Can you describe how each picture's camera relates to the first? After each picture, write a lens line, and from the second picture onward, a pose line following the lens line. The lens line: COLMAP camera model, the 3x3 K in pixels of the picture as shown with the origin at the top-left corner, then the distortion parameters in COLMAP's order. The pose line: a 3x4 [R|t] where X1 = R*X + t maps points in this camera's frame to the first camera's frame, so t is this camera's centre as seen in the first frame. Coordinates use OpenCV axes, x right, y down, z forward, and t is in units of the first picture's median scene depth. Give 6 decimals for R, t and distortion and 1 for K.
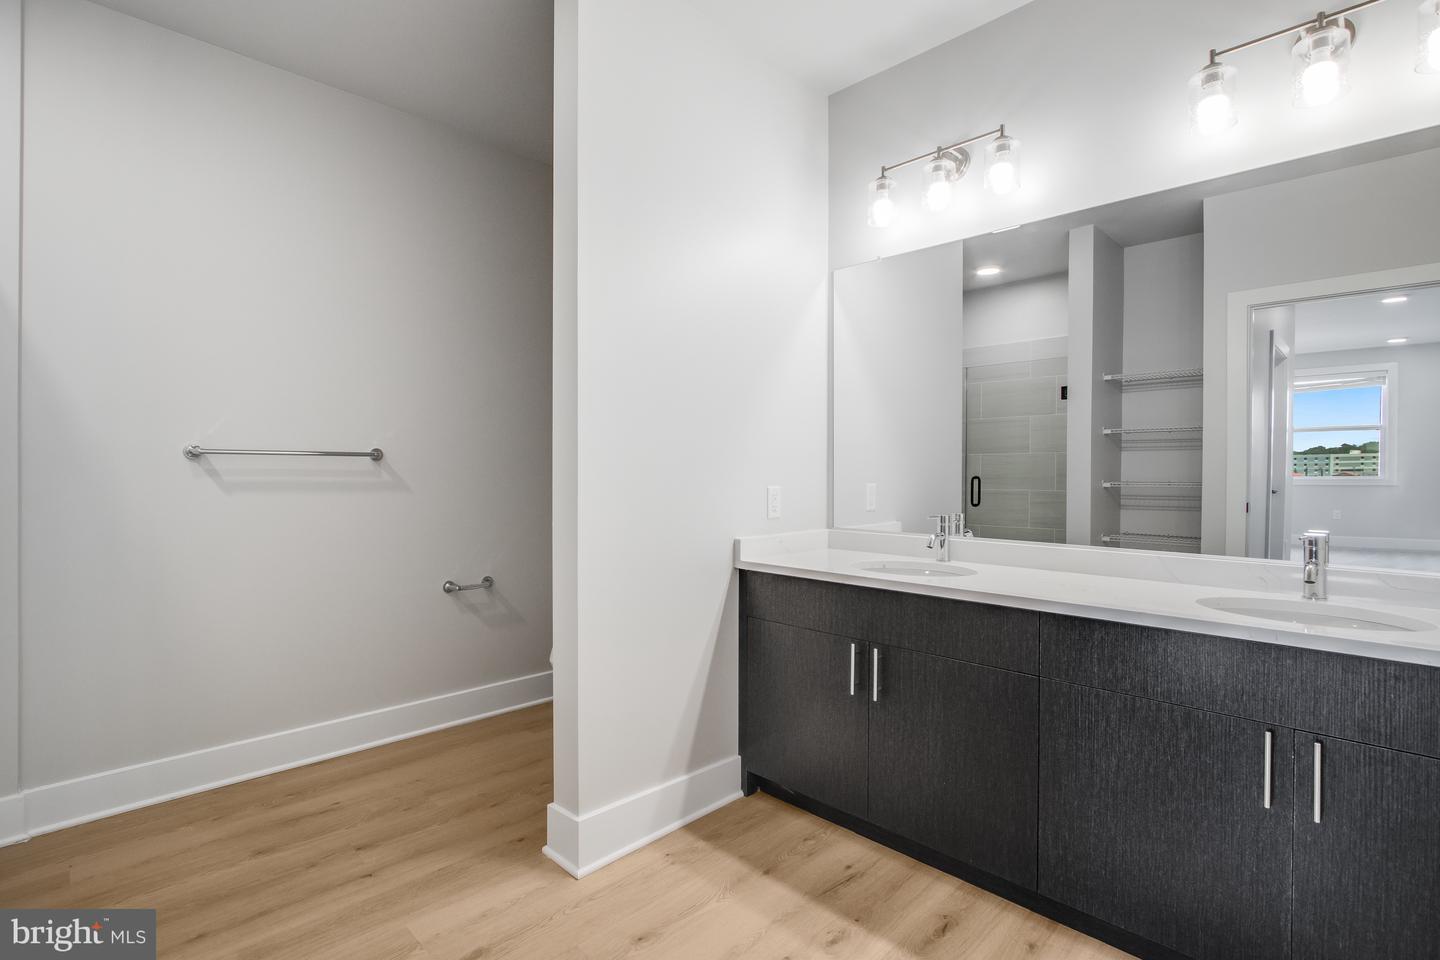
lens RADIAL K [[697.7, 0, 723.4], [0, 697.7, 478.0], [0, 0, 1]] dist [0.000219, 0.000048]
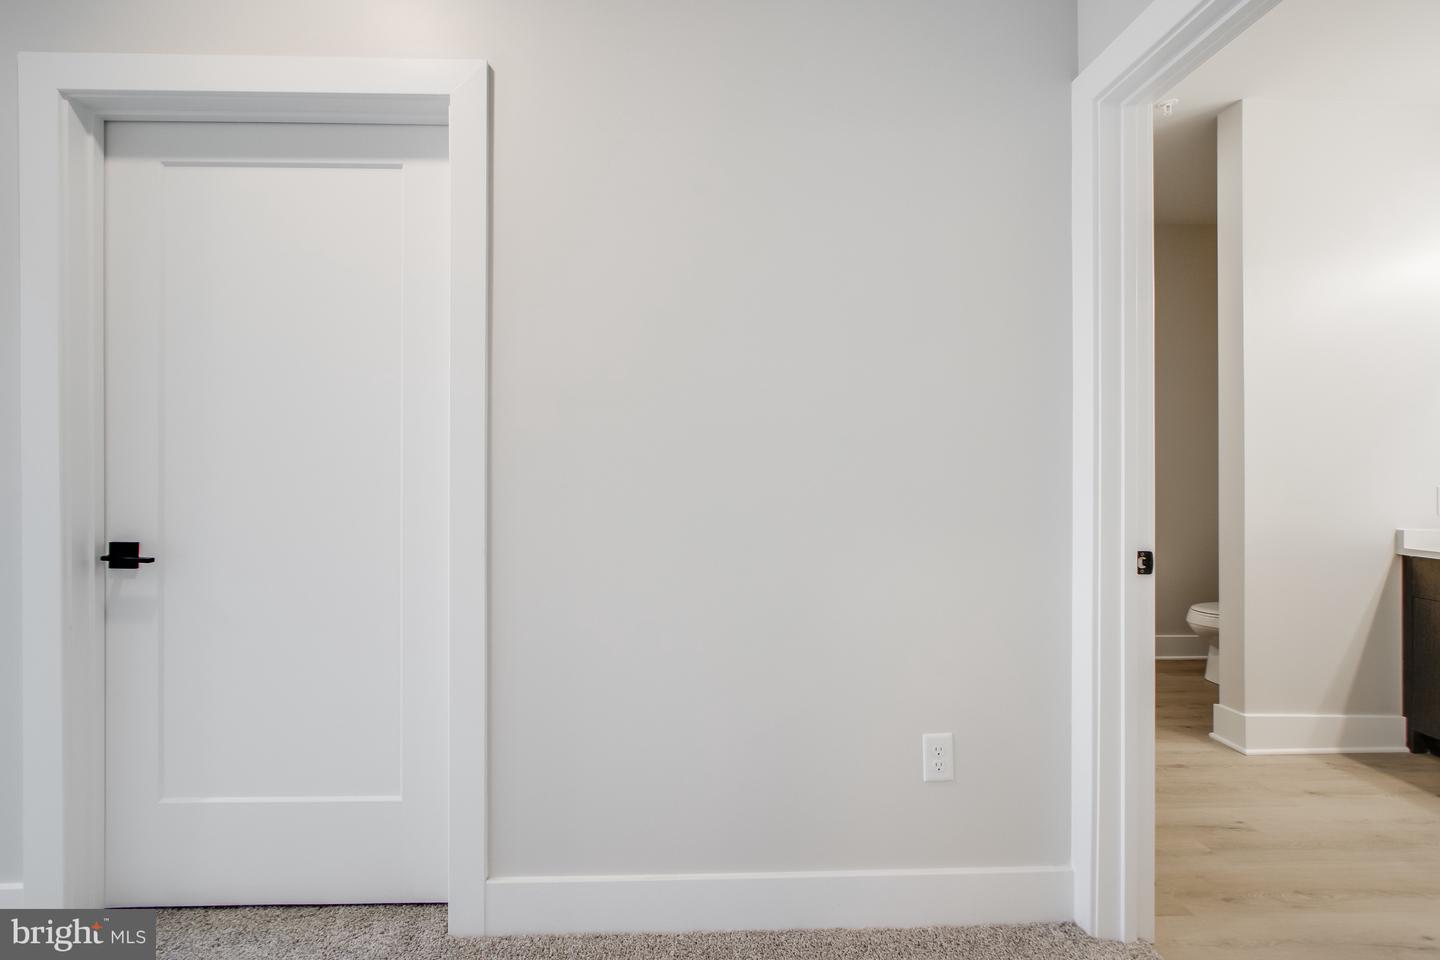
lens RADIAL K [[709.4, 0, 711.2], [0, 709.4, 480.5], [0, 0, 1]] dist [0.000583, 0.001572]
pose [[0.744897, 0.005517, -0.667157, -0.053209], [-0.009716, 0.999949, -0.002579, 0.032724], [0.667109, 0.008403, 0.744913, -0.697131]]
